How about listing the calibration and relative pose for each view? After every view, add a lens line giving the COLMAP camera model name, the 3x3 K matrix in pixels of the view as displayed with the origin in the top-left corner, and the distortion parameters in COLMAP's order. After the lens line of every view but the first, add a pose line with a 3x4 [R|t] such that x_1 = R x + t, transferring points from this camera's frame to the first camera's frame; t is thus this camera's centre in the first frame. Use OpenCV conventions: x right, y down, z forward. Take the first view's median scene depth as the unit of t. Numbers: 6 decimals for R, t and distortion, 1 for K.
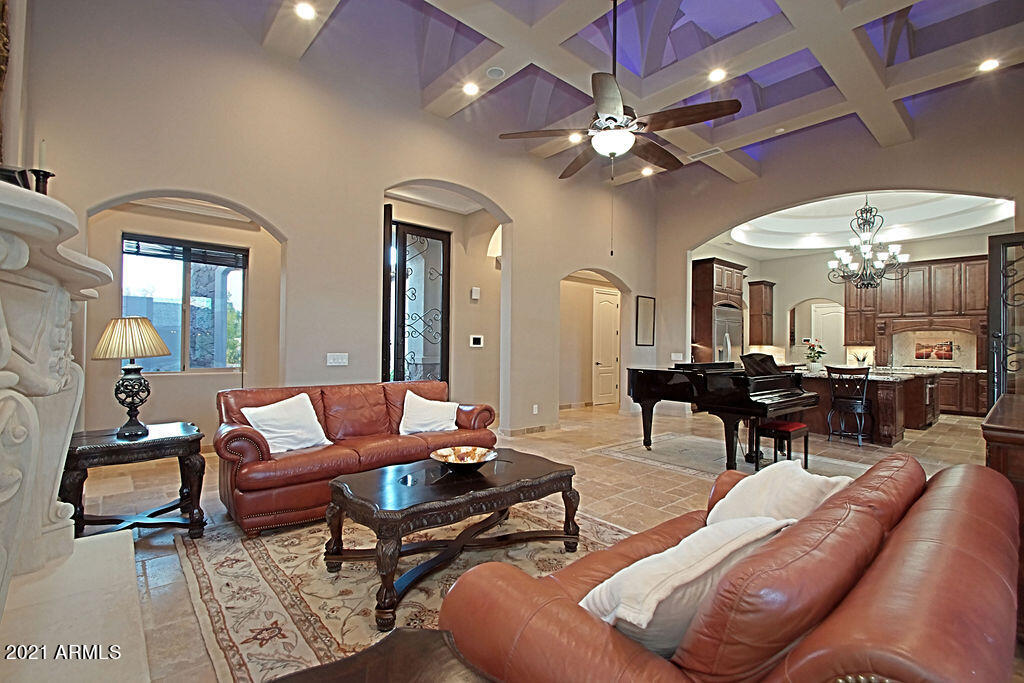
lens RADIAL K [[459.7, 0, 508.1], [0, 459.7, 343.7], [0, 0, 1]] dist [-0.000437, -0.000182]
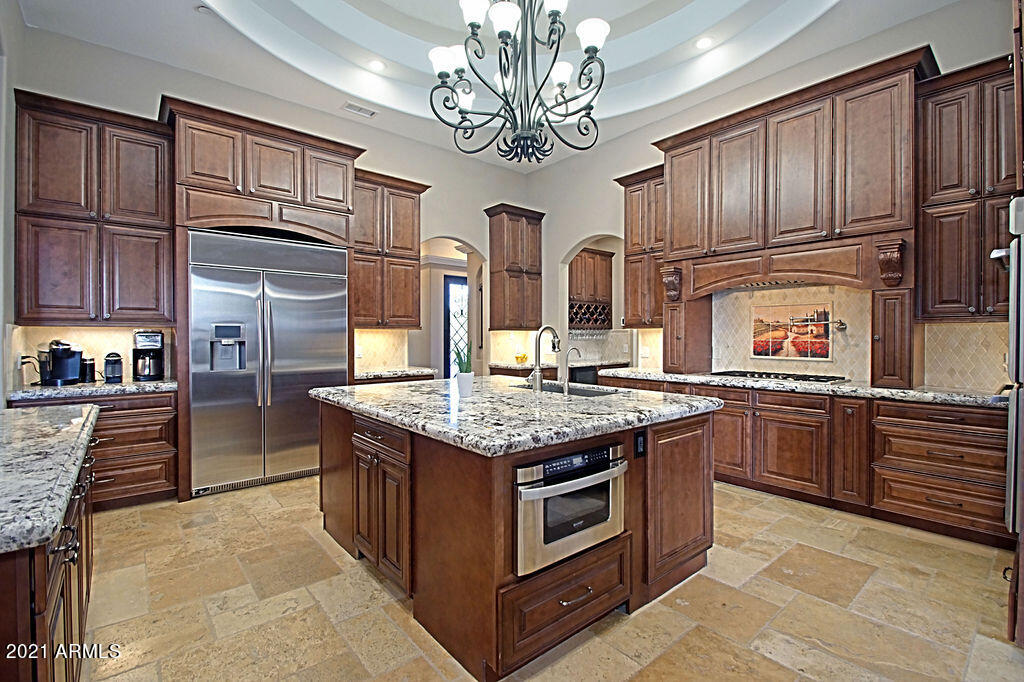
lens RADIAL K [[453.8, 0, 492.0], [0, 453.8, 340.4], [0, 0, 1]] dist [-0.000015, 0.000033]
pose [[0.998764, -0.014512, -0.047546, 0.732565], [0.015281, 0.999758, 0.015856, 0.009400], [0.047305, -0.016563, 0.998743, 0.624740]]
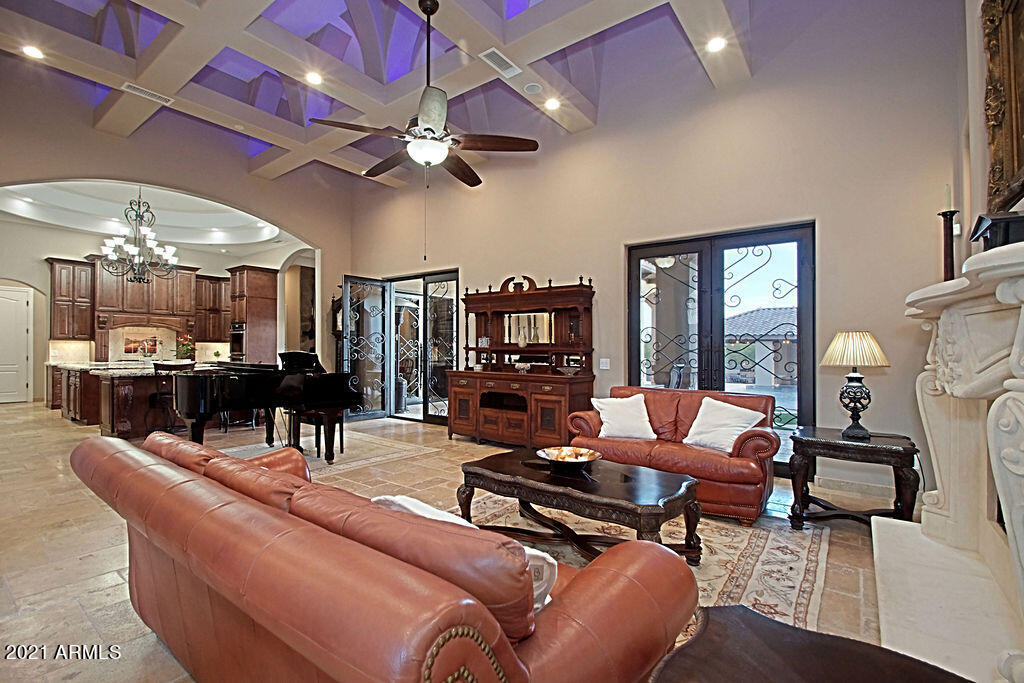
lens RADIAL K [[459.7, 0, 508.1], [0, 459.7, 343.7], [0, 0, 1]] dist [-0.000437, -0.000182]
pose [[-0.202937, -0.003117, 0.979187, -0.327540], [-0.016407, 0.999865, -0.000217, -0.002597], [-0.979054, -0.016110, -0.202961, 0.405677]]
